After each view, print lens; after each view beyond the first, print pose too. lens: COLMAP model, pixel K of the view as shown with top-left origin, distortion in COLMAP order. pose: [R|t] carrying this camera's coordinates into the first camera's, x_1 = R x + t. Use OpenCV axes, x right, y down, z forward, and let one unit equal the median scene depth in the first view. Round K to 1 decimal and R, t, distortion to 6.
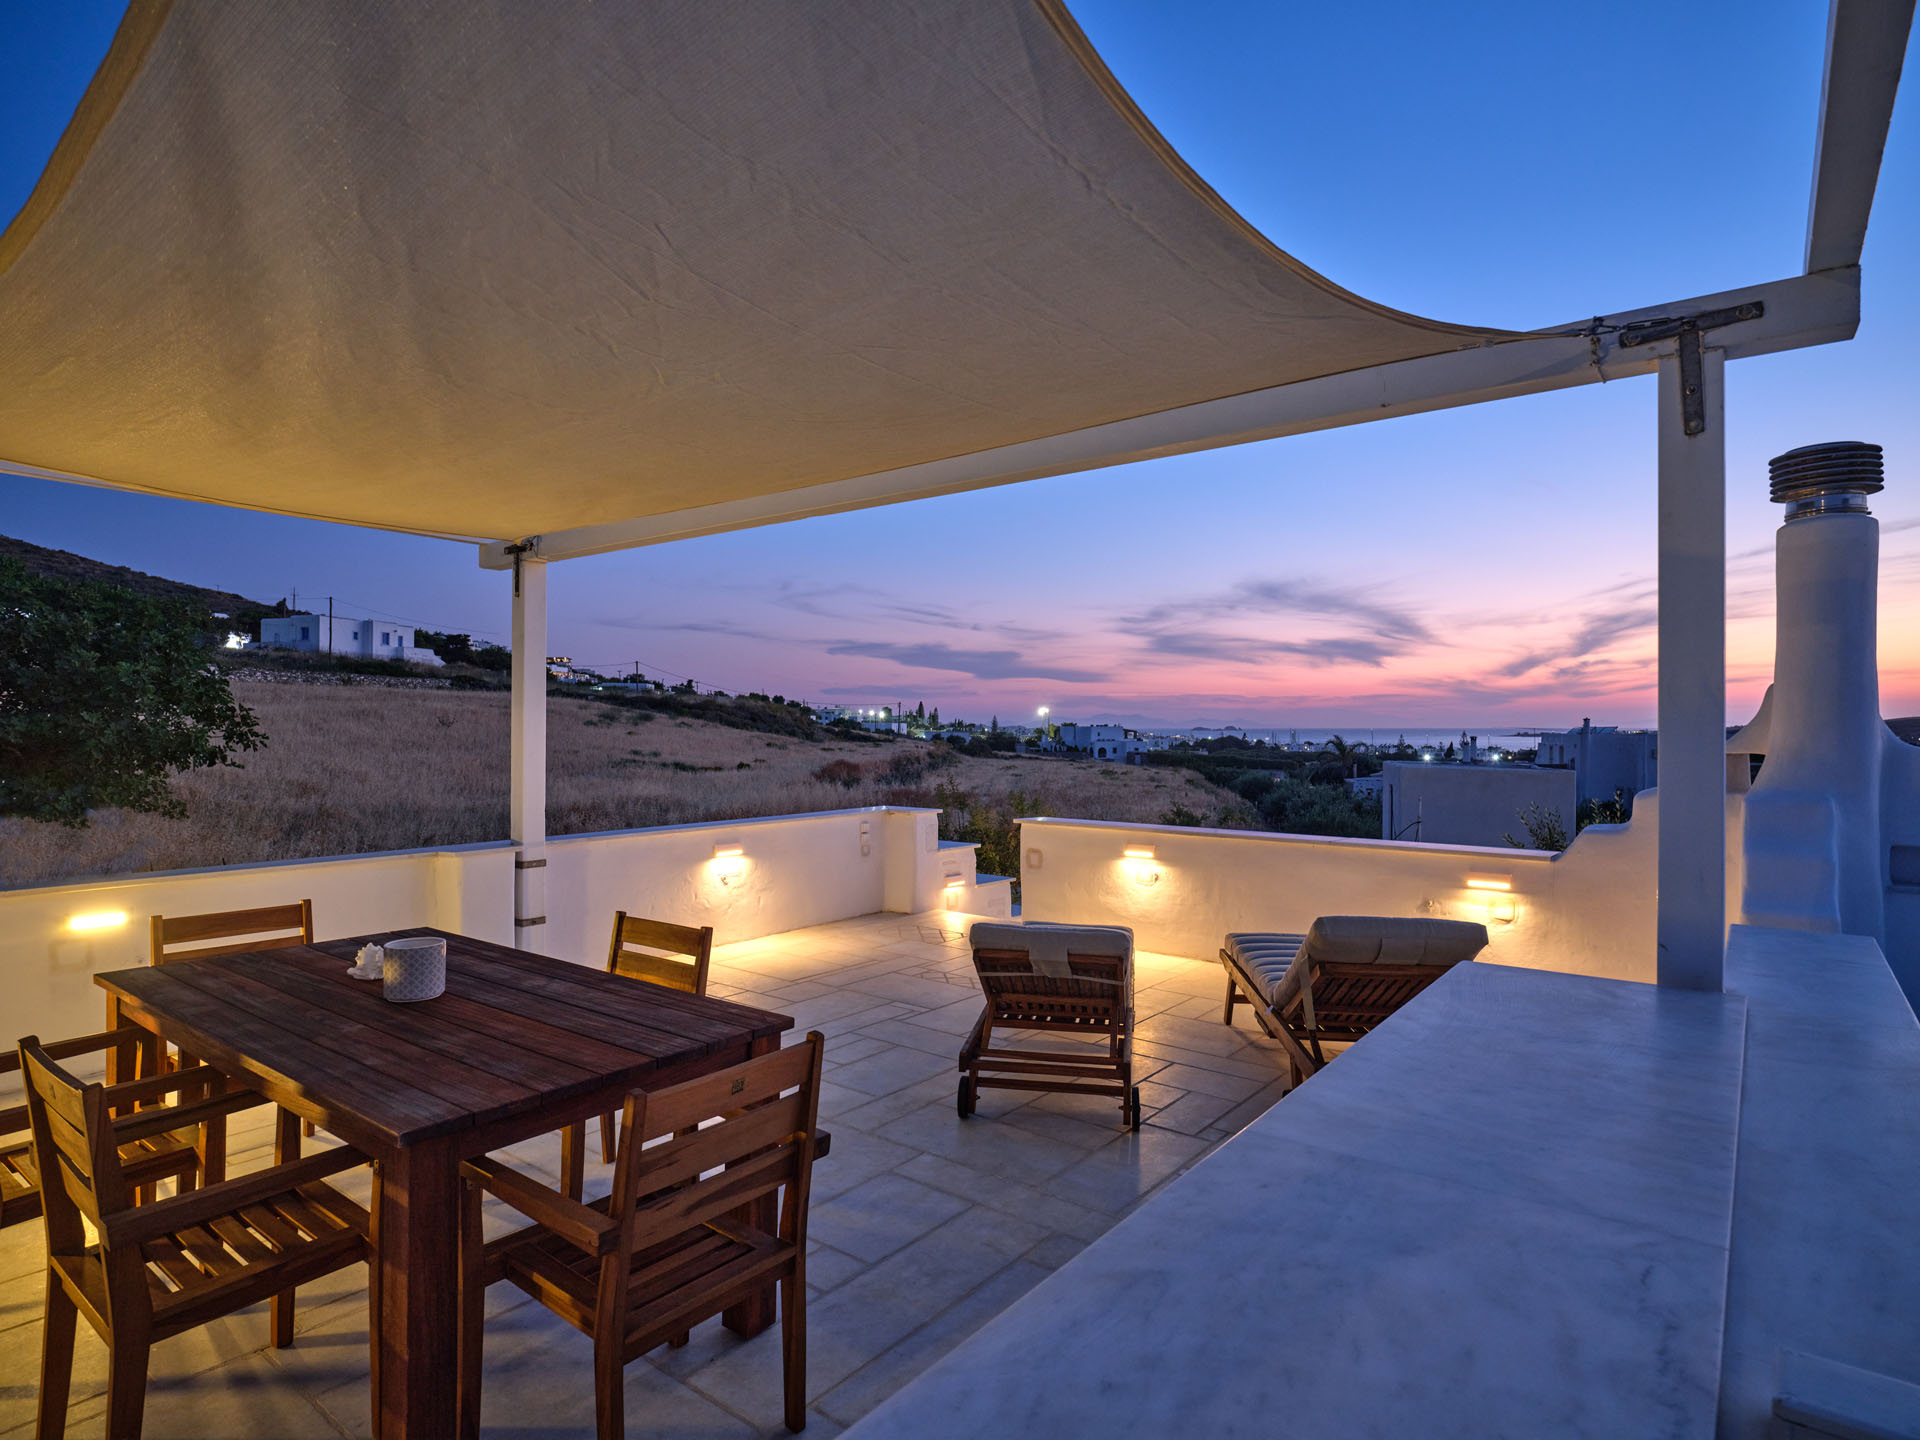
lens RADIAL K [[1020.7, 0, 962.8], [0, 1020.7, 744.5], [0, 0, 1]] dist [-0.001045, -0.000707]
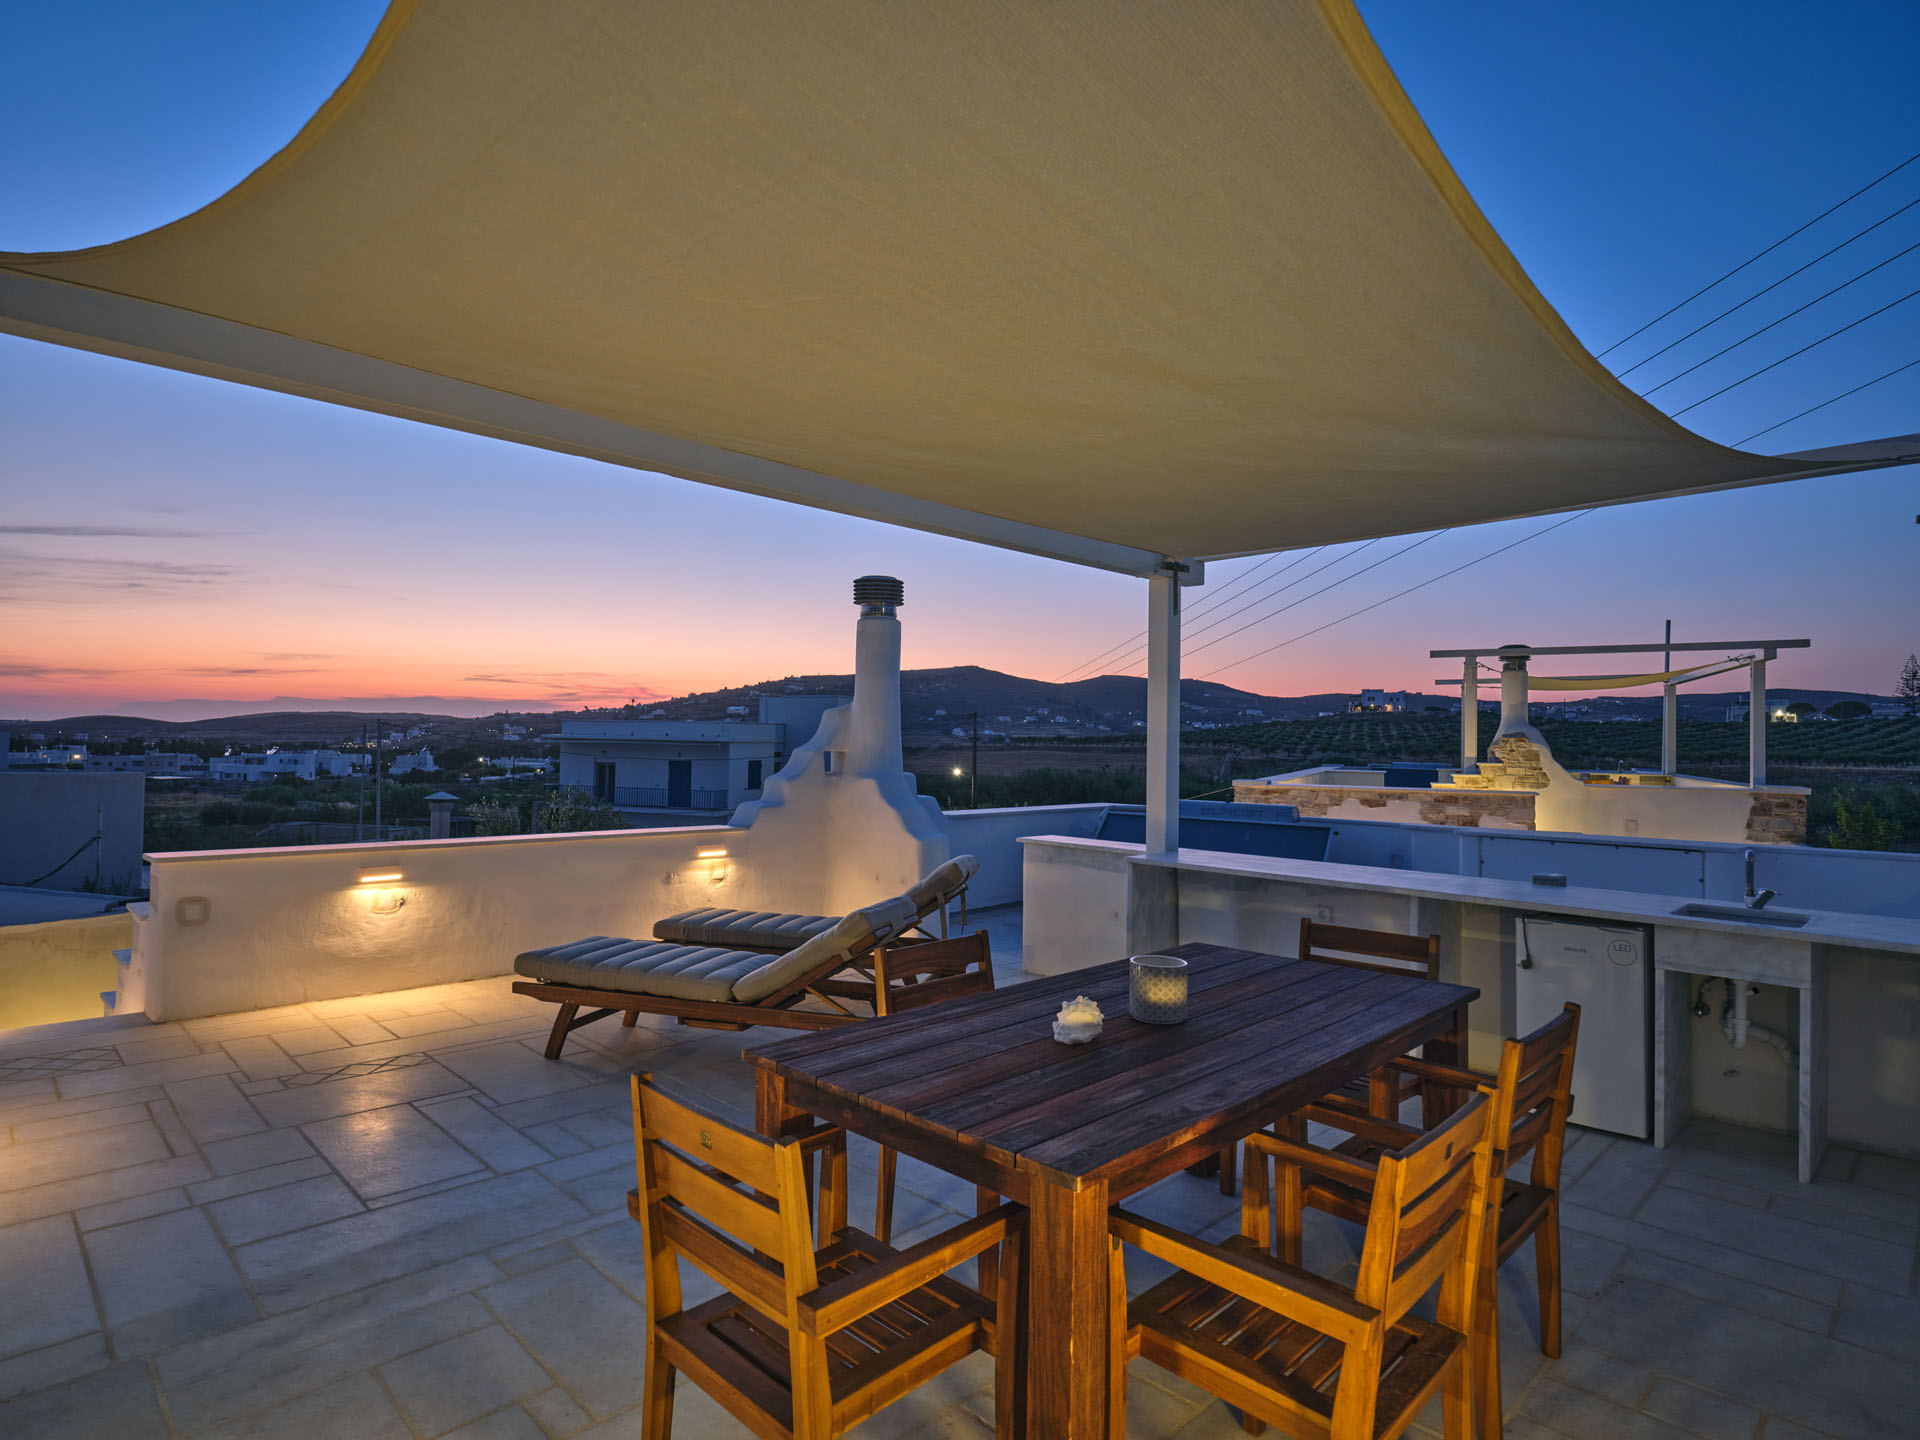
lens RADIAL K [[1020.7, 0, 962.8], [0, 1020.7, 744.5], [0, 0, 1]] dist [-0.001045, -0.000707]
pose [[0.129519, 0.005050, 0.991564, -0.722581], [0.009161, 0.999938, -0.006289, 0.007958], [-0.991535, 0.009899, 0.129465, 0.495220]]
